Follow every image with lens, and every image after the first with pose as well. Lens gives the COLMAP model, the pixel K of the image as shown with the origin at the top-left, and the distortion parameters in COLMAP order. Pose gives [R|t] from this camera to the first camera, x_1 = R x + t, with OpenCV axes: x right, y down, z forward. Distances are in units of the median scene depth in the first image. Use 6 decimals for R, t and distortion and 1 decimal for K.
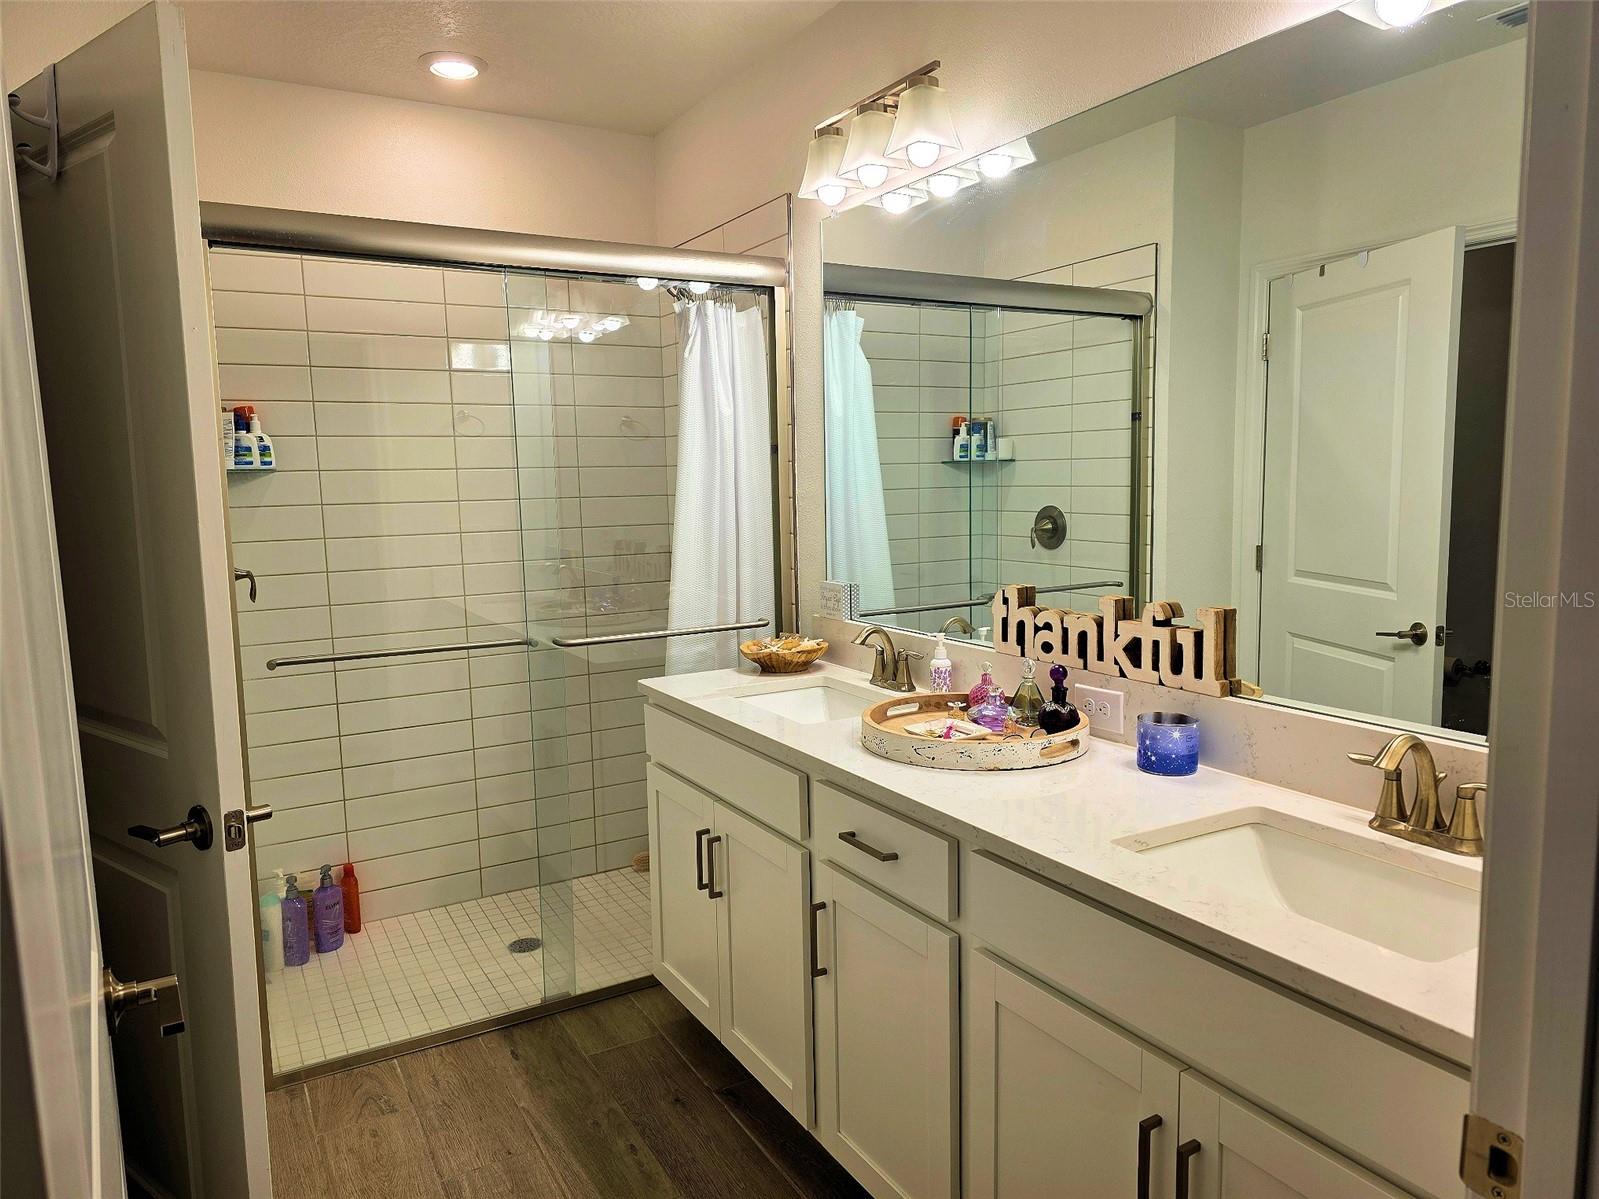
lens RADIAL K [[1068.0, 0, 799.0], [0, 1068.0, 598.8], [0, 0, 1]] dist [0.012522, -0.001831]
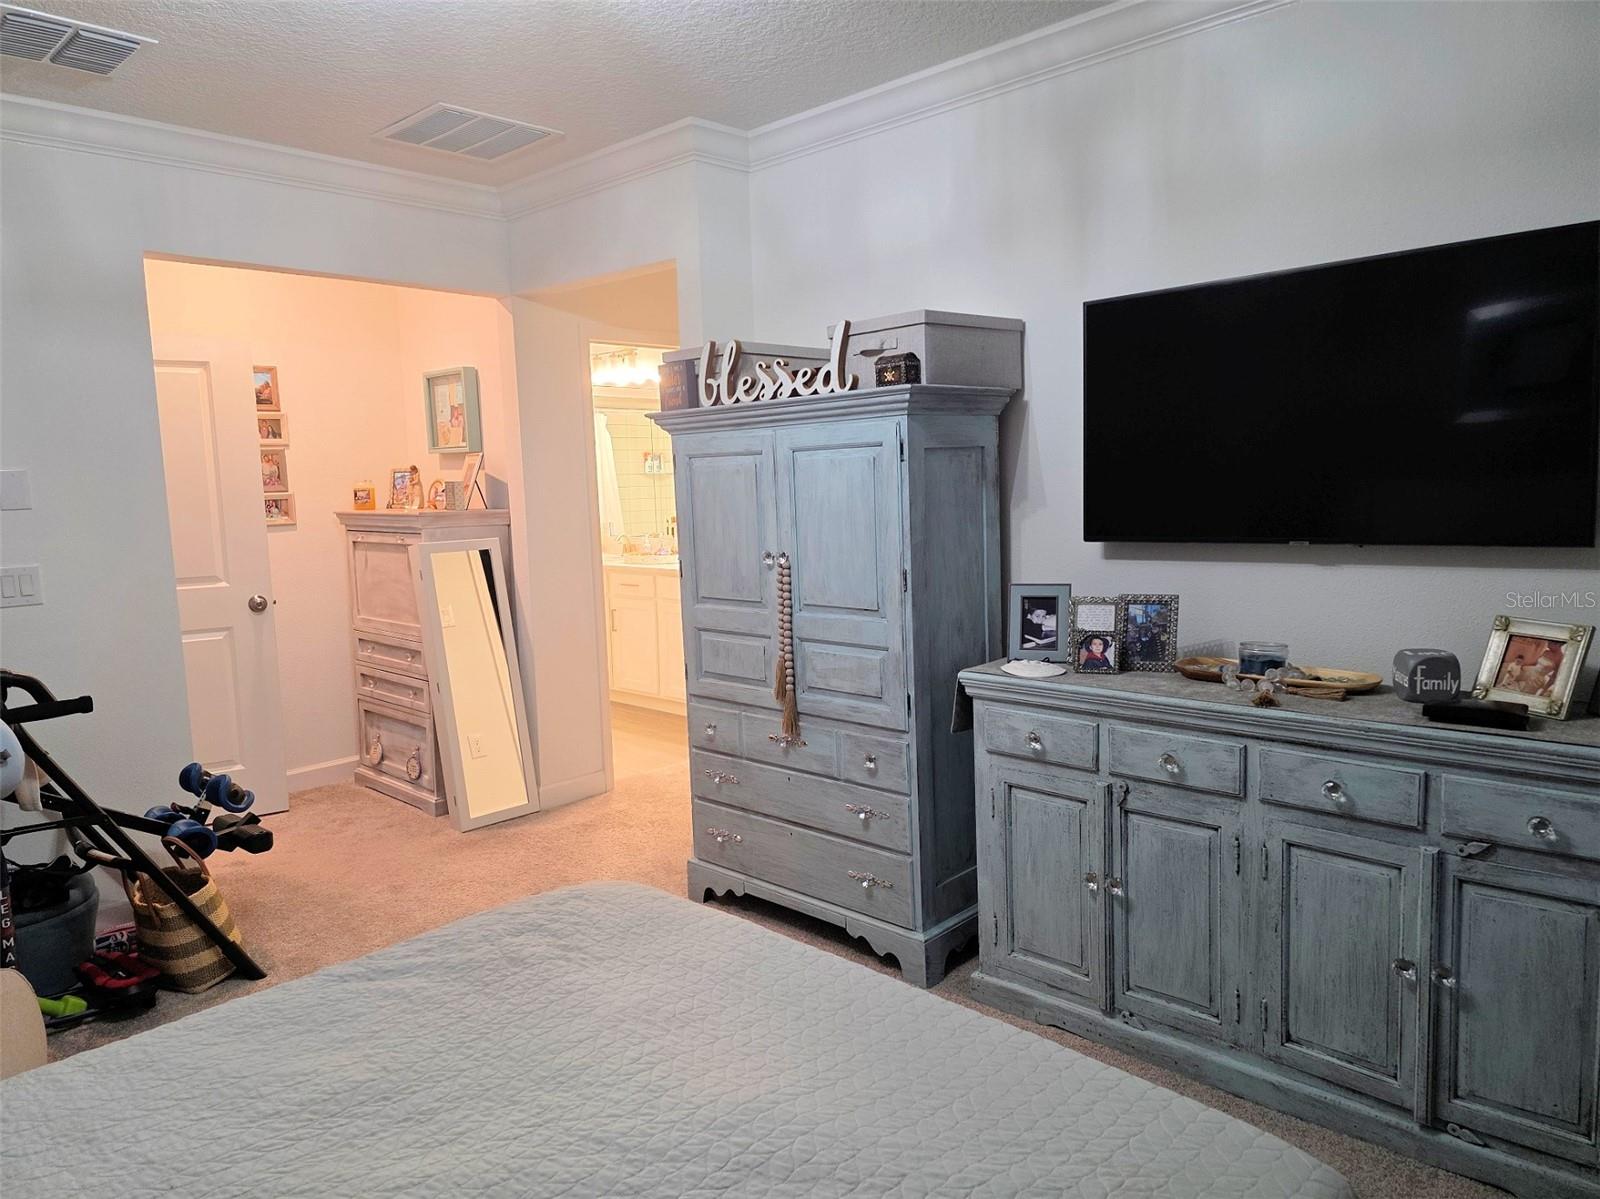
lens RADIAL K [[1068.7, 0, 800.8], [0, 1068.7, 597.3], [0, 0, 1]] dist [0.012522, -0.001831]
pose [[0.960157, -0.046968, 0.275484, -0.144644], [0.049861, 0.998750, -0.003504, 0.128874], [-0.274975, 0.017100, 0.961299, -1.043383]]
